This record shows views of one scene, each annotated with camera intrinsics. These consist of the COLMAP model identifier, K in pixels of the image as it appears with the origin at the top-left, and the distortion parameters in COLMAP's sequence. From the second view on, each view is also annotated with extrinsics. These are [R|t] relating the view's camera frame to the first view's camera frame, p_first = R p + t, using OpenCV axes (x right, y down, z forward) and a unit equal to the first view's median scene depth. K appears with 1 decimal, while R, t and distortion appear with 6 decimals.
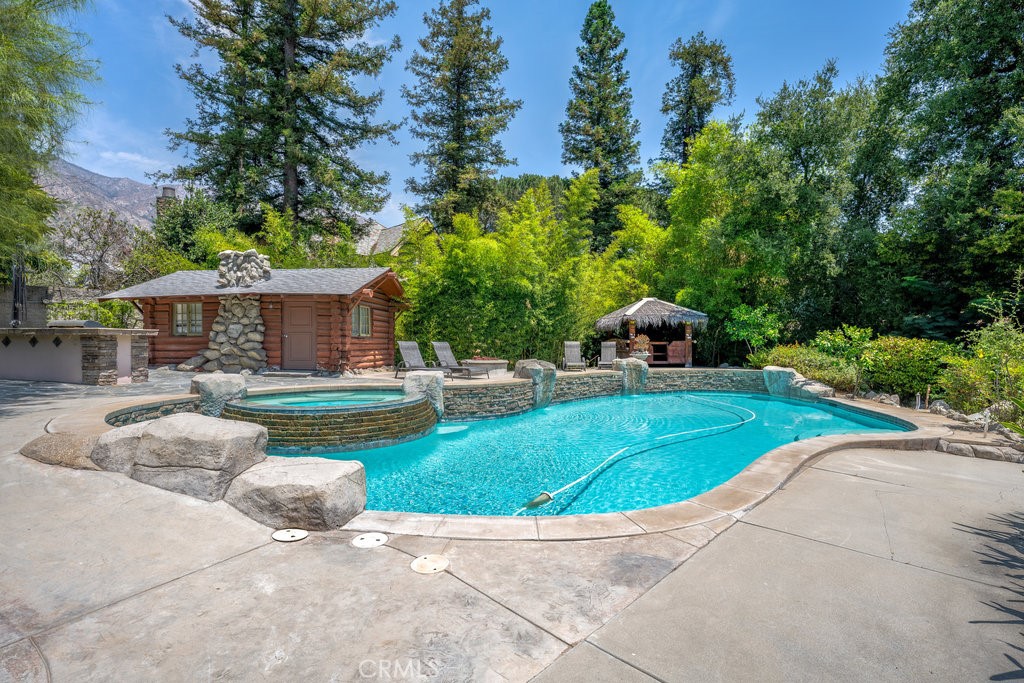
lens RADIAL K [[471.2, 0, 510.9], [0, 471.2, 345.4], [0, 0, 1]] dist [-0.004810, 0.000526]
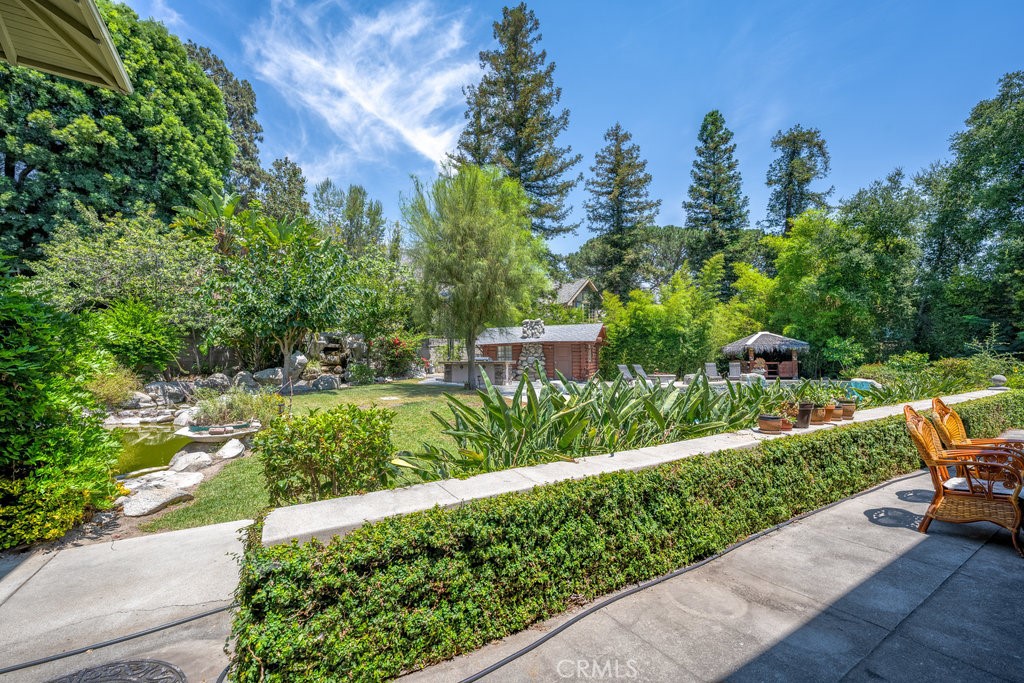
lens RADIAL K [[410.4, 0, 513.2], [0, 410.4, 344.0], [0, 0, 1]] dist [0.002263, -0.000038]
pose [[0.968892, -0.020316, -0.246647, -0.150278], [0.009185, 0.998890, -0.046199, -0.012561], [0.247312, 0.042496, 0.968004, -0.443979]]
